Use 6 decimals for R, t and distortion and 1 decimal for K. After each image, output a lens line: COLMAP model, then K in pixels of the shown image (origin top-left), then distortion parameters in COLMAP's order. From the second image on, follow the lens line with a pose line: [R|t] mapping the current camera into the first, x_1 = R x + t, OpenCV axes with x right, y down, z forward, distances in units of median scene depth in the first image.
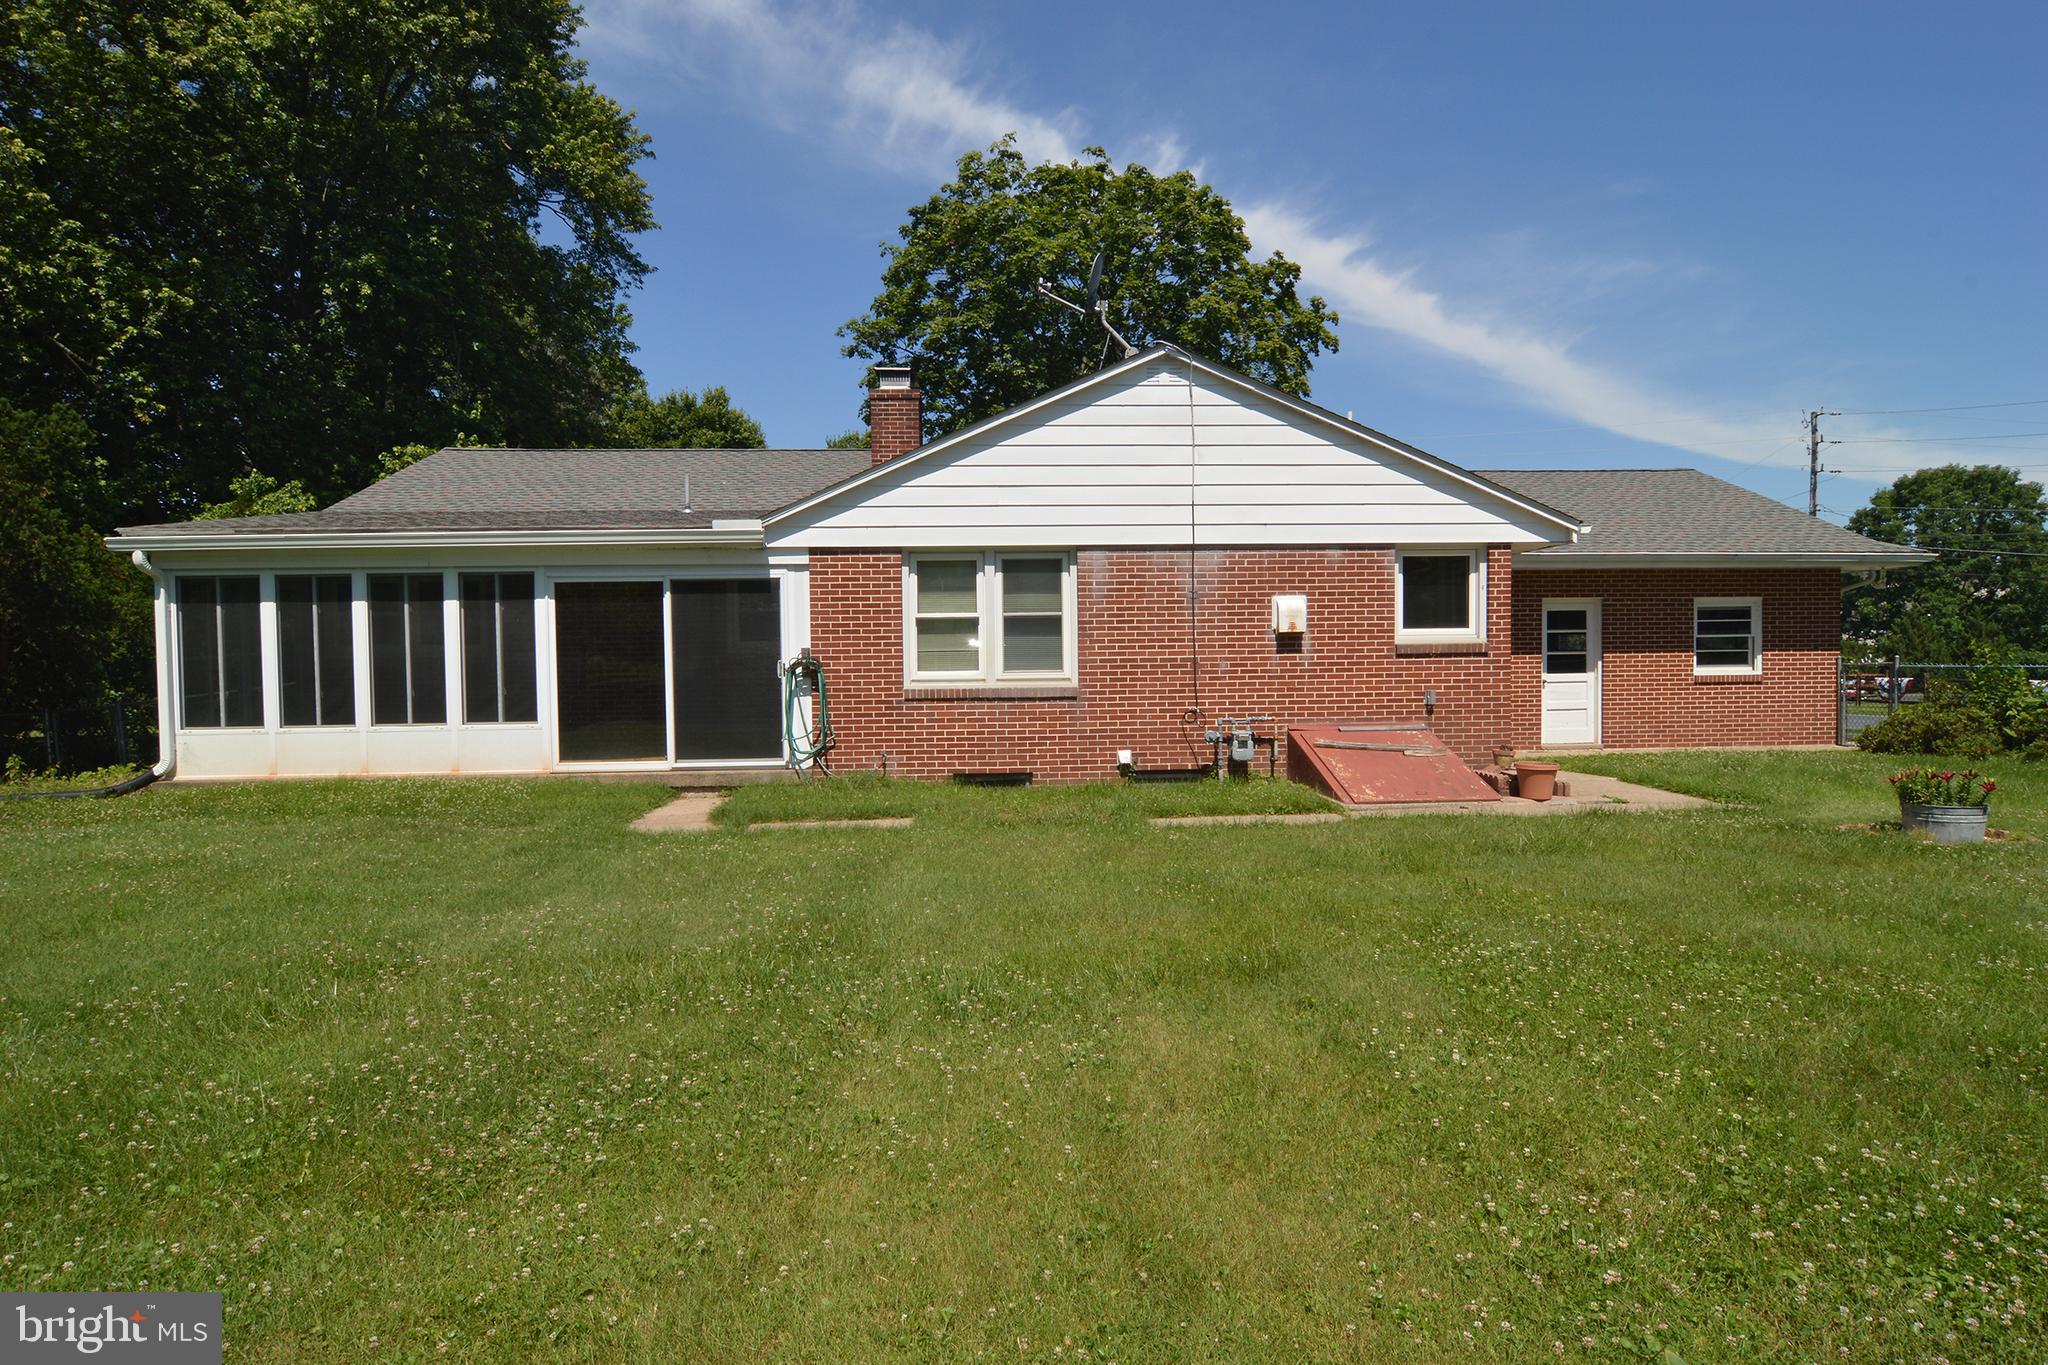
lens RADIAL K [[1116.9, 0, 1027.4], [0, 1116.9, 686.4], [0, 0, 1]] dist [-0.008975, -0.006290]
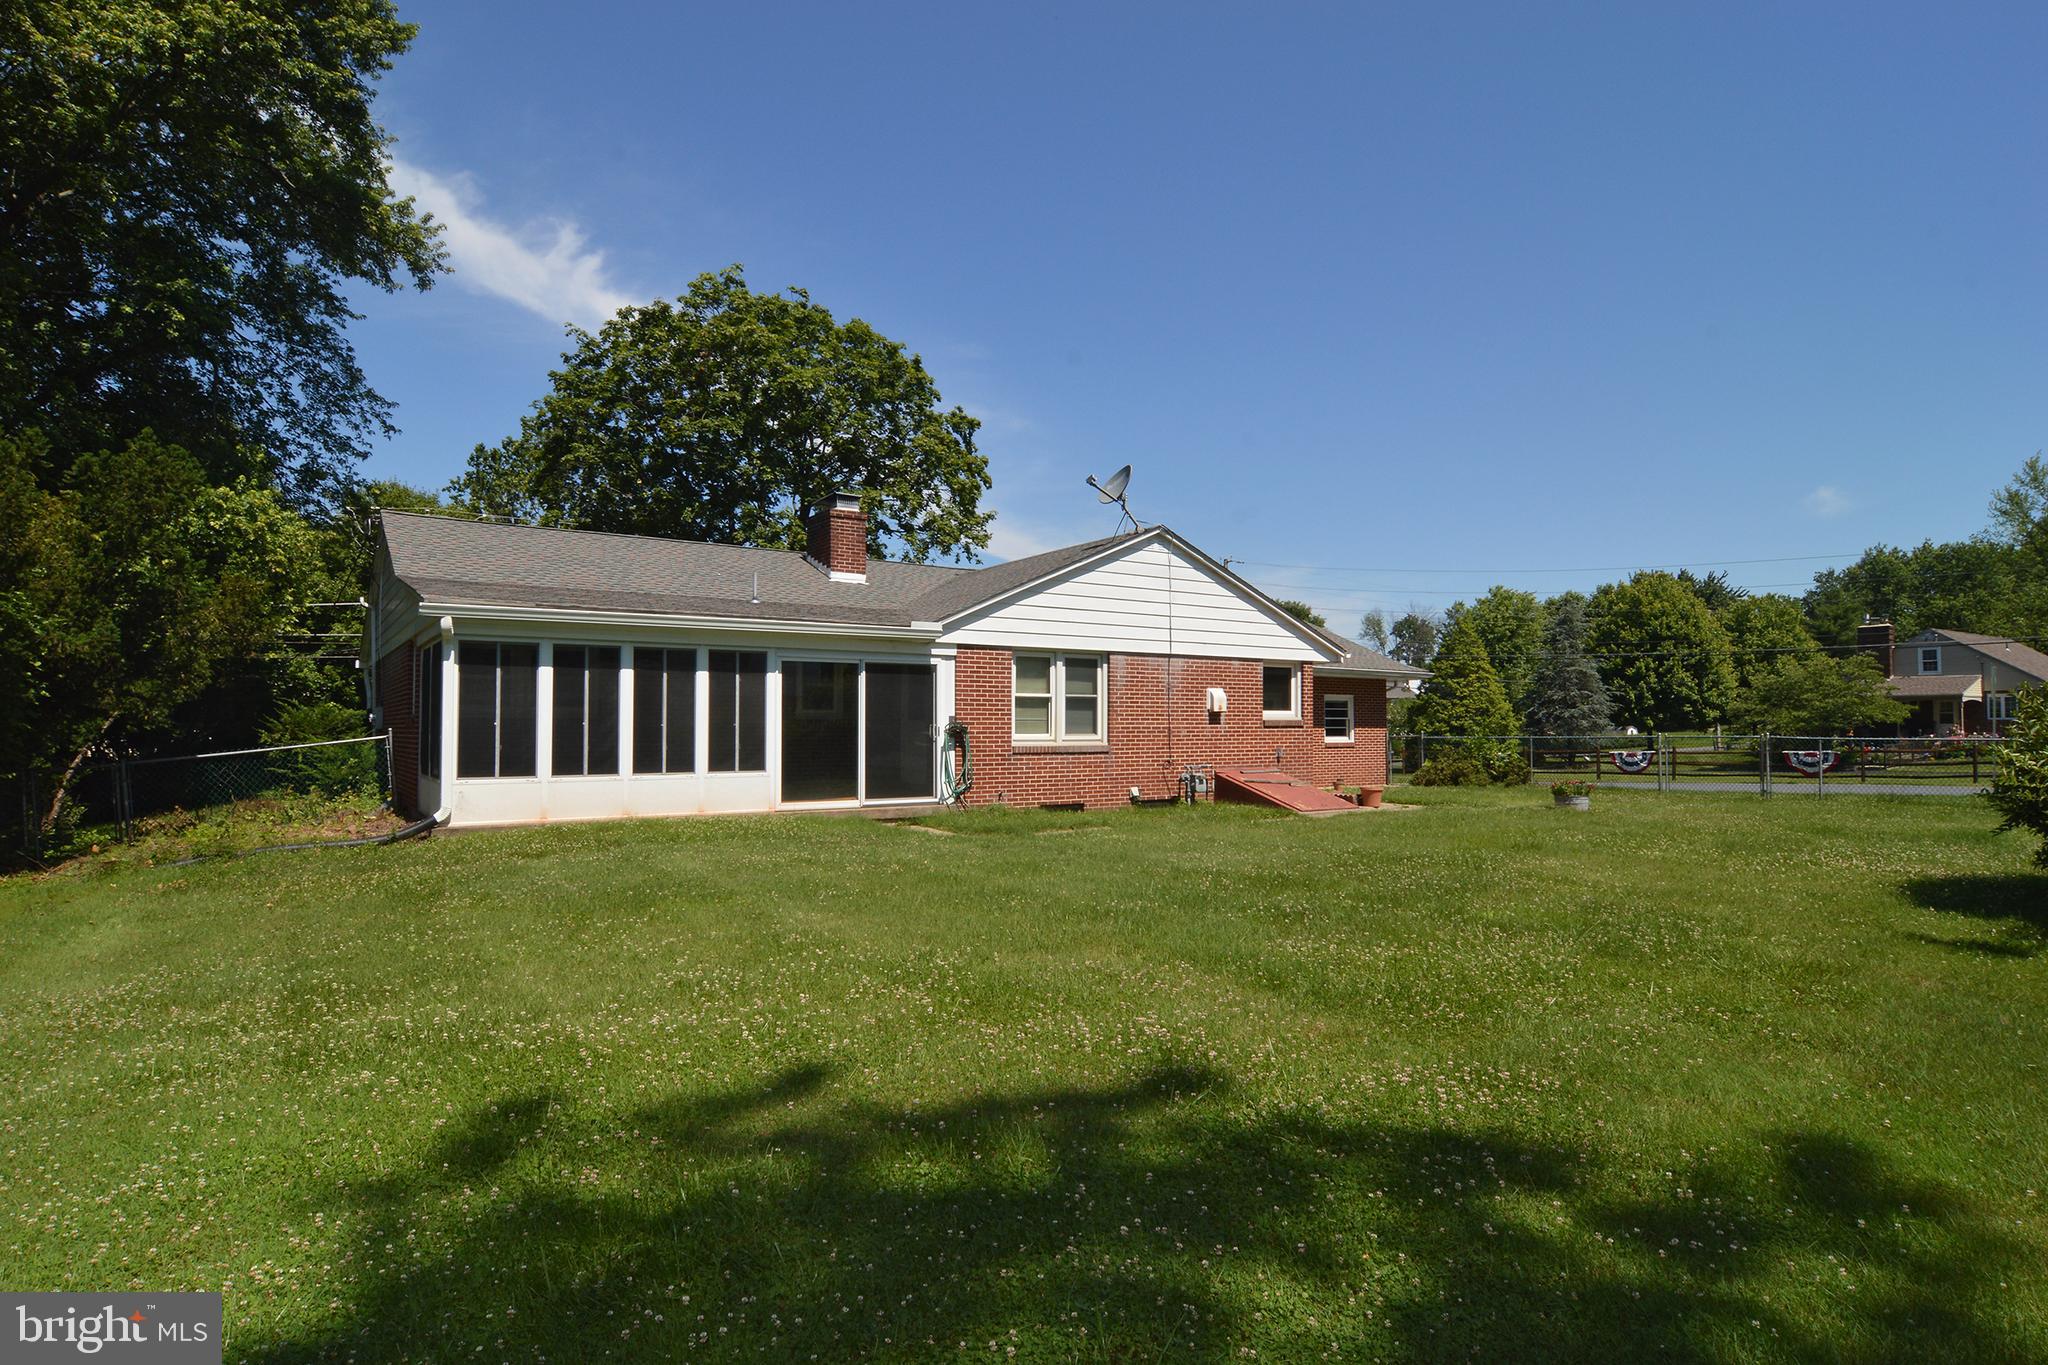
lens RADIAL K [[1116.9, 0, 1031.4], [0, 1116.9, 685.5], [0, 0, 1]] dist [-0.008975, -0.006290]
pose [[0.856472, 0.032080, 0.515196, -0.821082], [0.004167, 0.997605, -0.069045, 0.023736], [-0.516177, 0.061282, 0.854287, -0.230340]]
